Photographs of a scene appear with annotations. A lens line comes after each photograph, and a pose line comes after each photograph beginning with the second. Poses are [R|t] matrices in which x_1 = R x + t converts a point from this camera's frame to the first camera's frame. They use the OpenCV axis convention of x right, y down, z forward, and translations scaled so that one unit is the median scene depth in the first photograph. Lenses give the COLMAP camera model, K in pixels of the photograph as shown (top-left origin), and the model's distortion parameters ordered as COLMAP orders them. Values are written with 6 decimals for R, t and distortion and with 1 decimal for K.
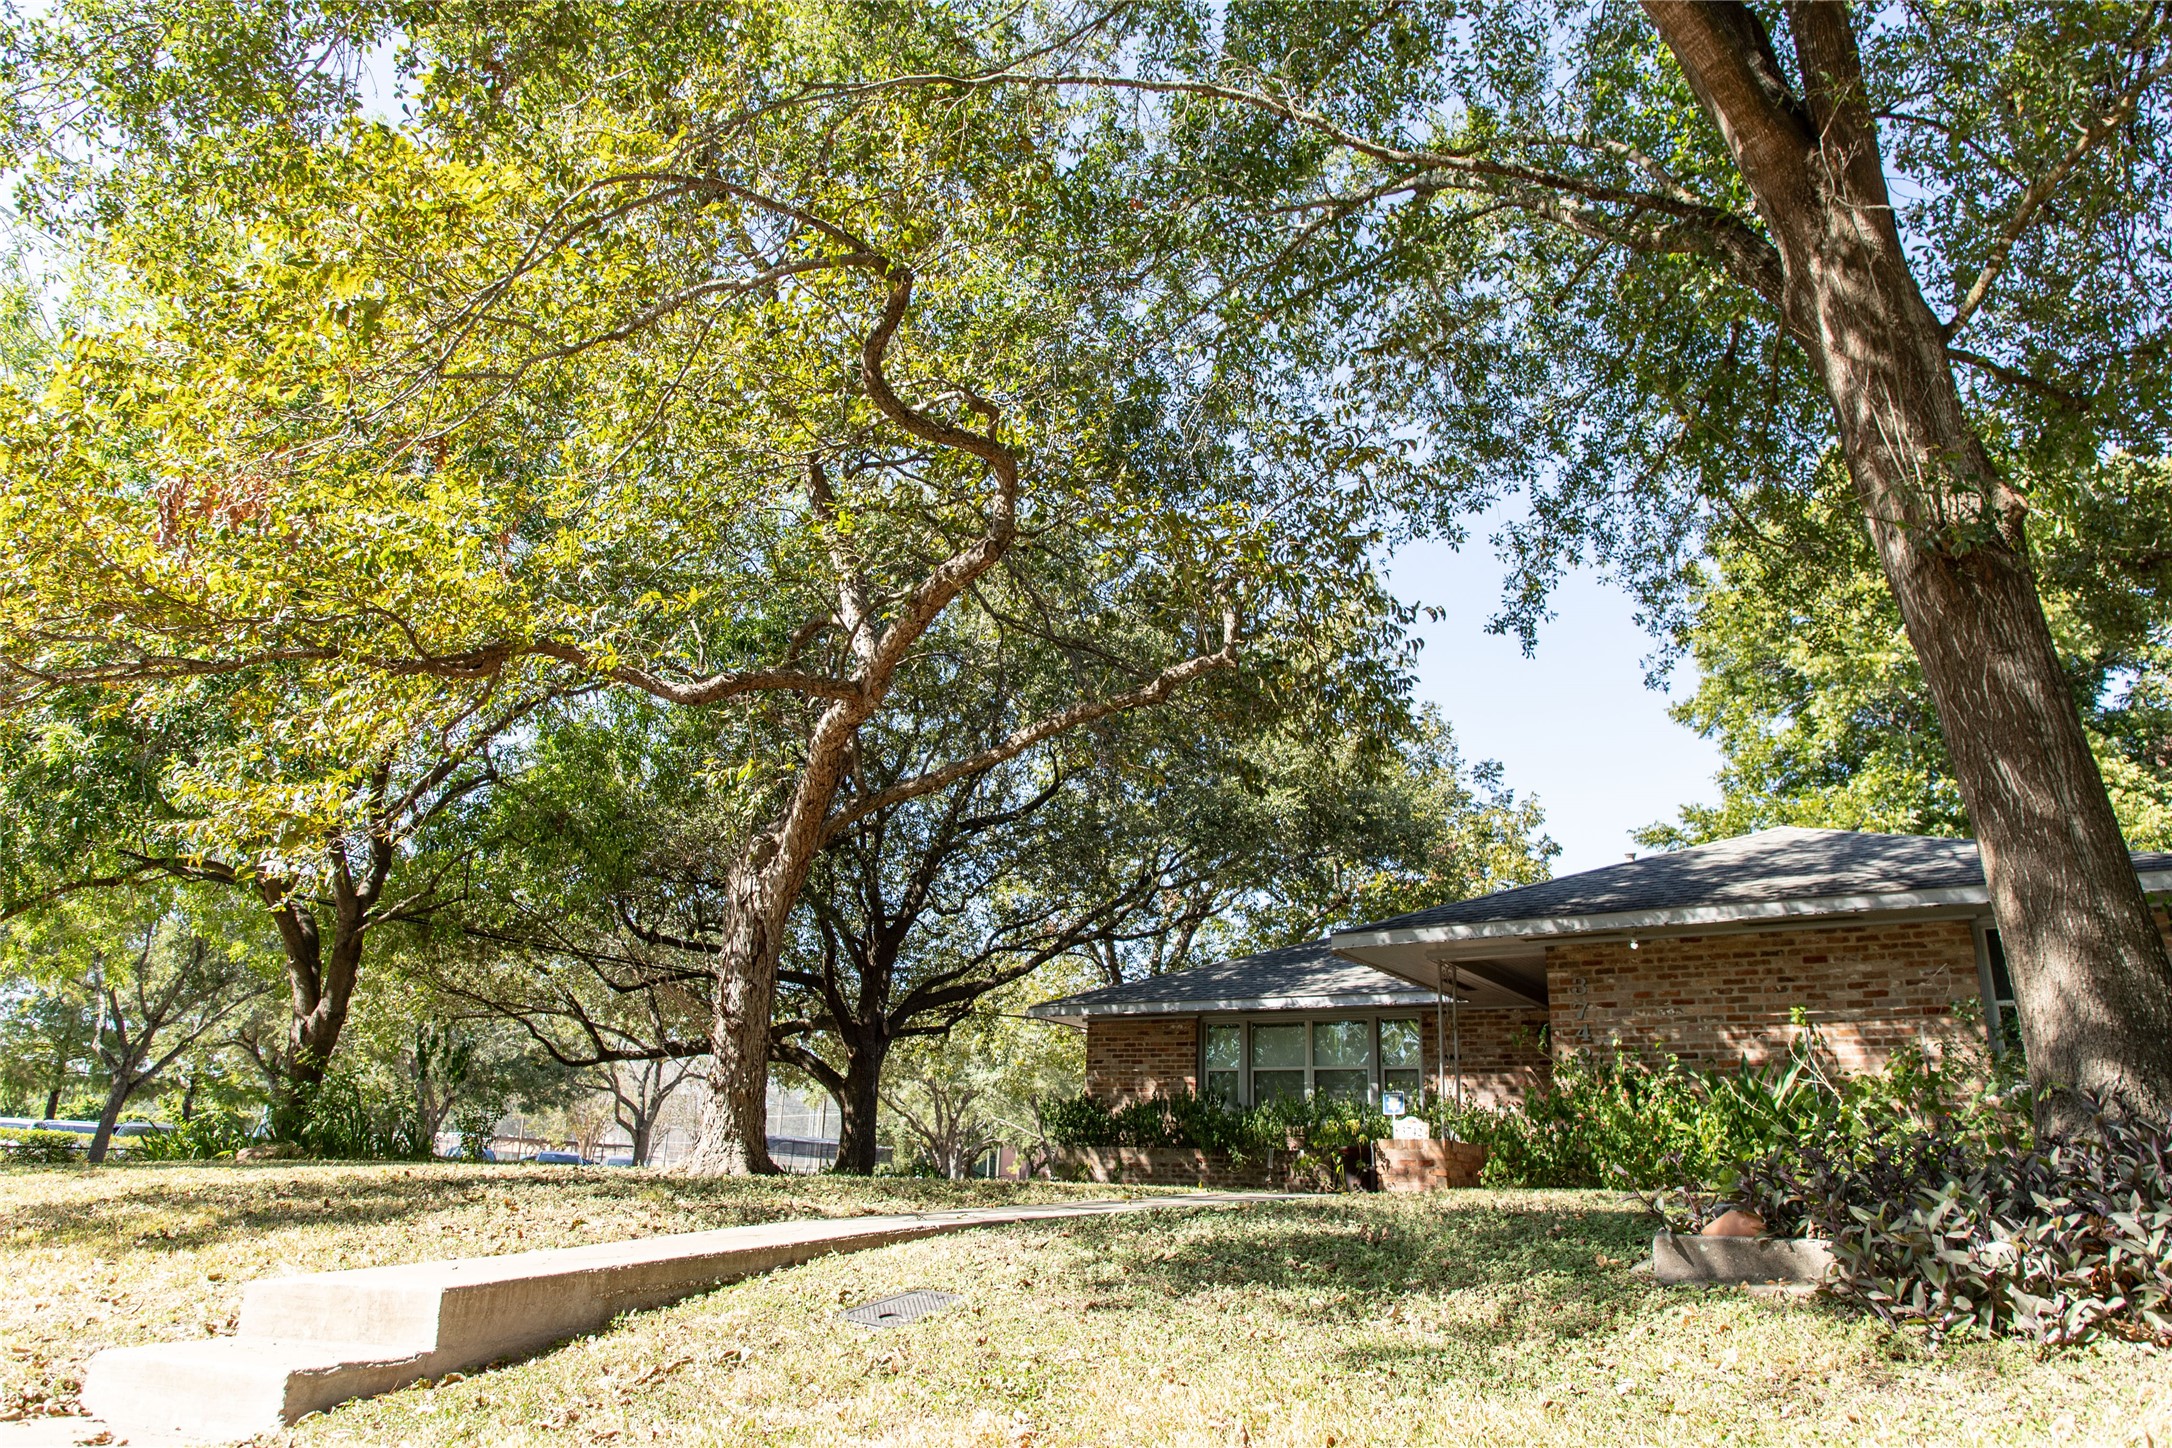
lens RADIAL K [[1482.4, 0, 1086.0], [0, 1482.4, 724.0], [0, 0, 1]] dist [0.006155, -0.000403]
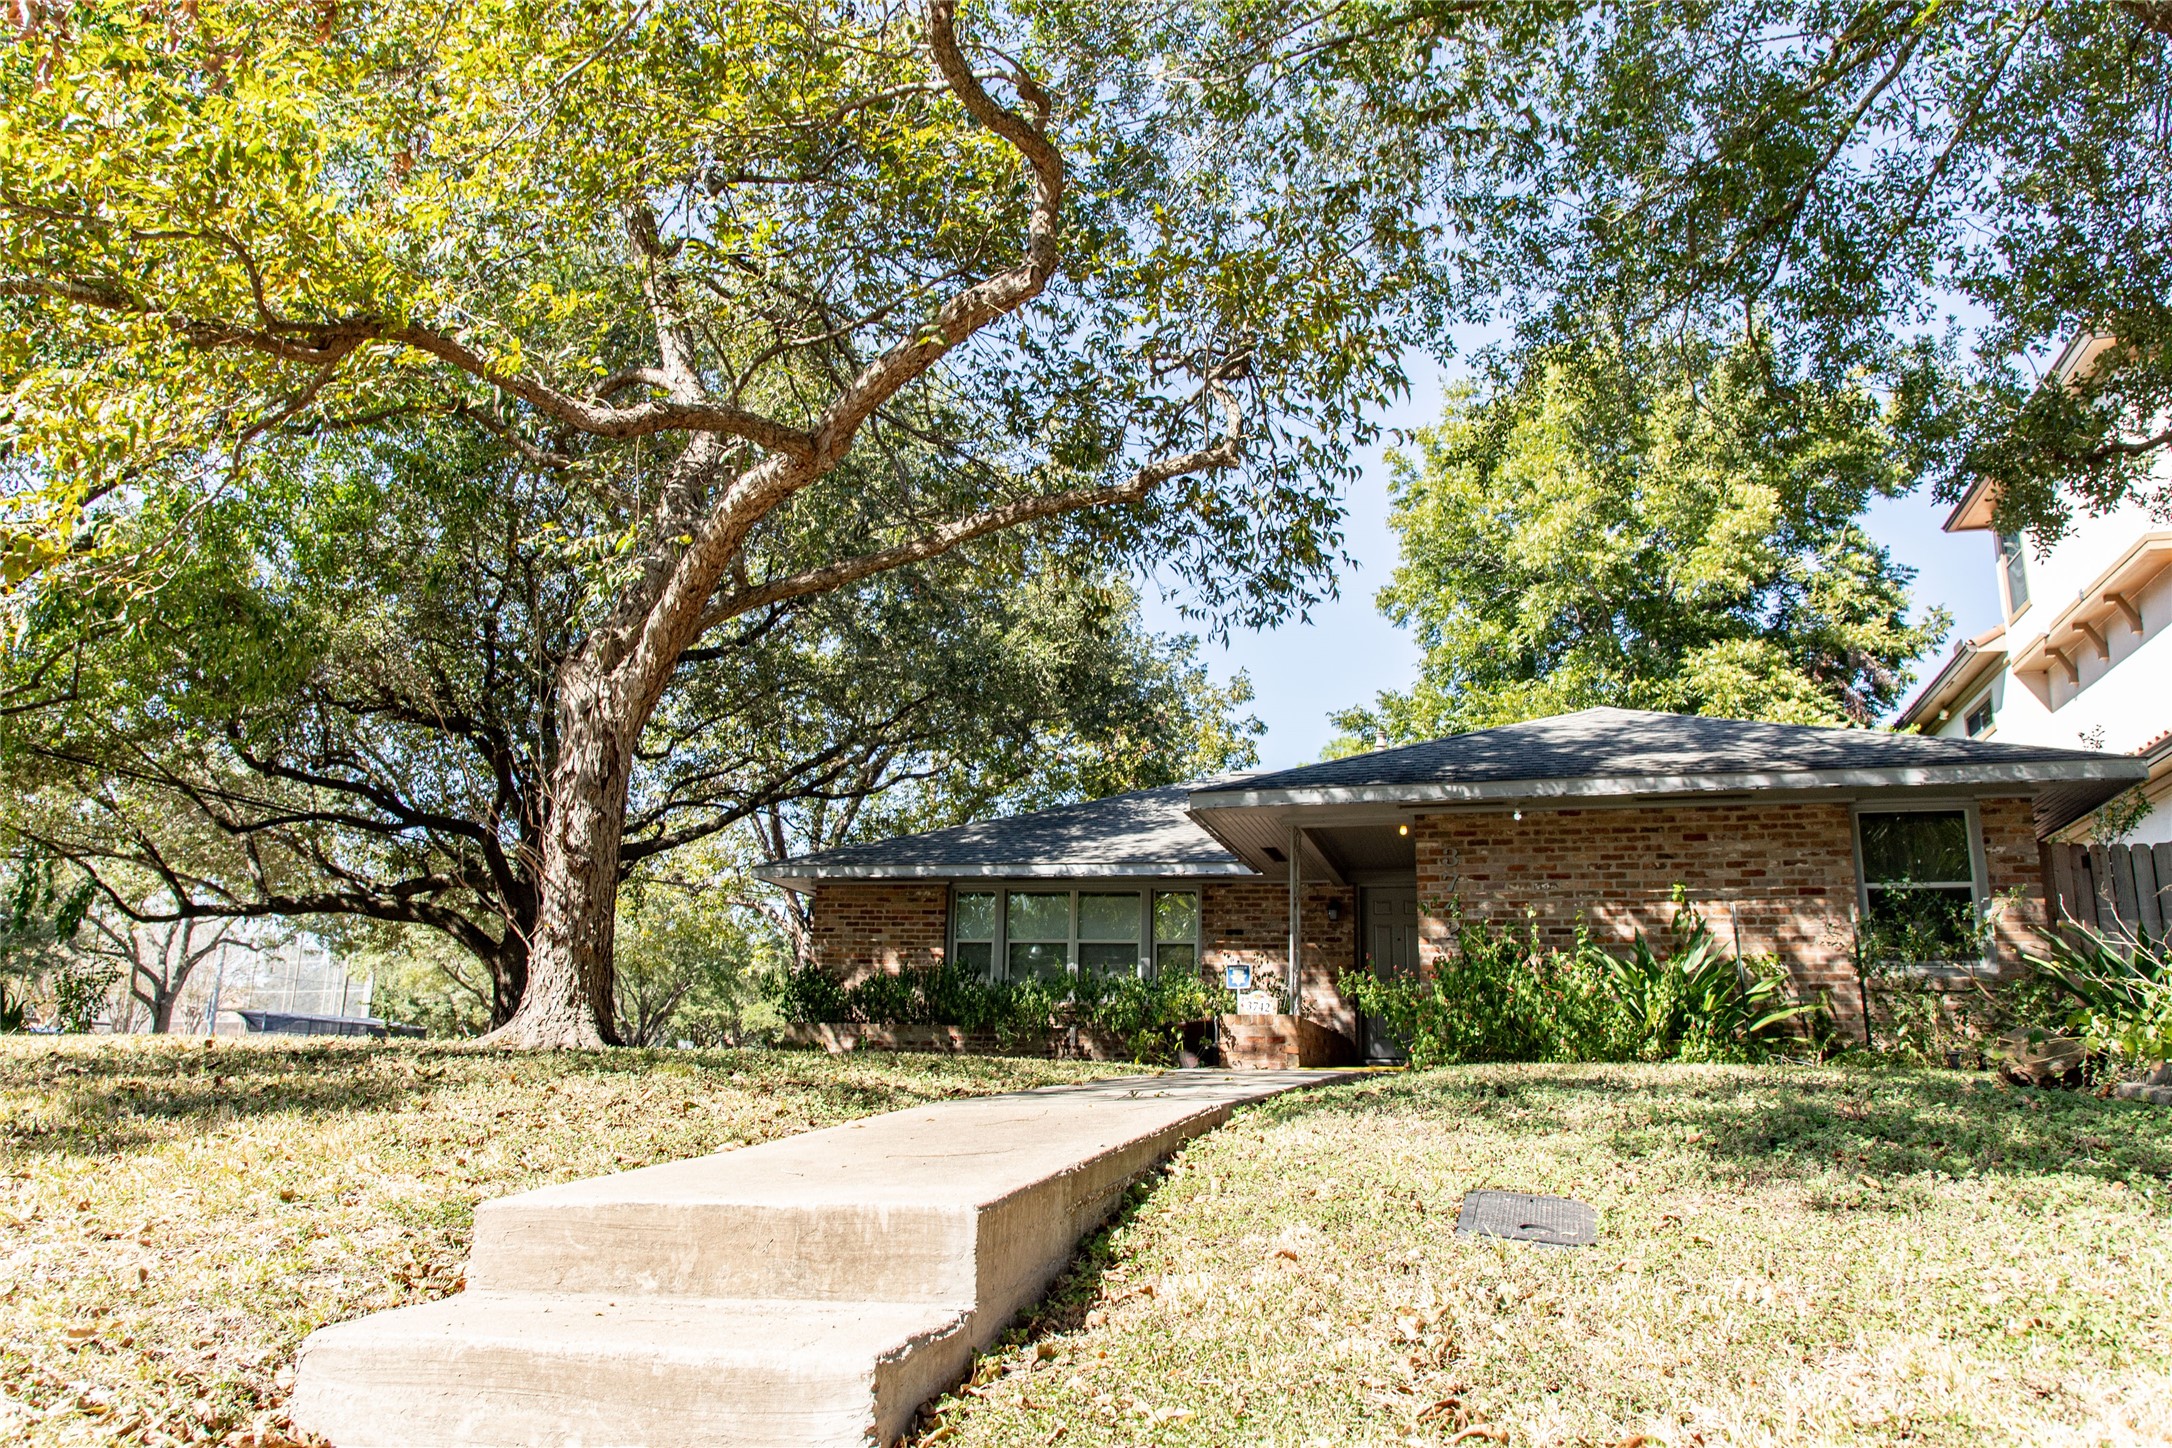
lens RADIAL K [[1546.1, 0, 1051.1], [0, 1546.1, 723.3], [0, 0, 1]] dist [0.008299, 0.006019]
pose [[0.961705, 0.058742, 0.267718, -0.174489], [-0.080466, 0.994232, 0.070902, 0.040474], [-0.262009, -0.089729, 0.960885, 0.120273]]
